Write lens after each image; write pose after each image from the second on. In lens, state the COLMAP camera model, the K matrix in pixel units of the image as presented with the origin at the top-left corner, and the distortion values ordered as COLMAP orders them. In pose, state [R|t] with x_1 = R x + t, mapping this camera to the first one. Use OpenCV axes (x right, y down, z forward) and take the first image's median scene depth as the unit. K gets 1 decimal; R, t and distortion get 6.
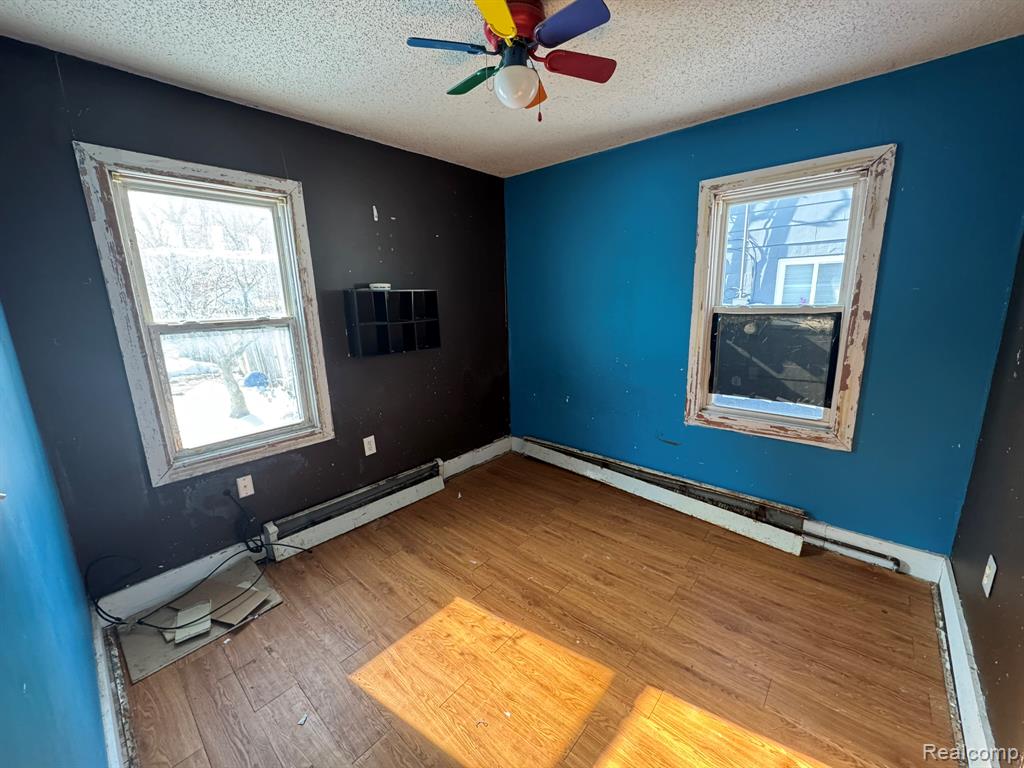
lens RADIAL K [[409.7, 0, 511.5], [0, 409.7, 381.1], [0, 0, 1]] dist [-0.001225, -0.000229]
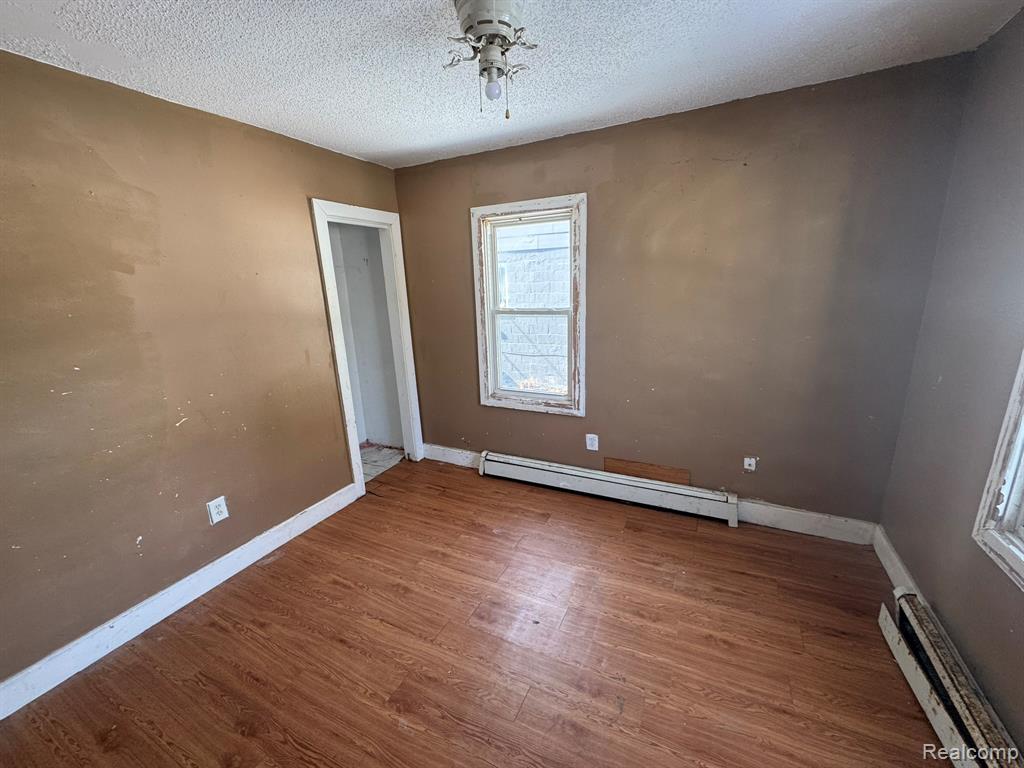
lens RADIAL K [[409.7, 0, 511.5], [0, 409.7, 381.1], [0, 0, 1]] dist [-0.001225, -0.000229]
pose [[0.309473, 0.235811, -0.921205, 0.707760], [-0.166156, 0.967270, 0.191784, -0.183724], [0.936279, 0.093712, 0.338525, 0.535186]]
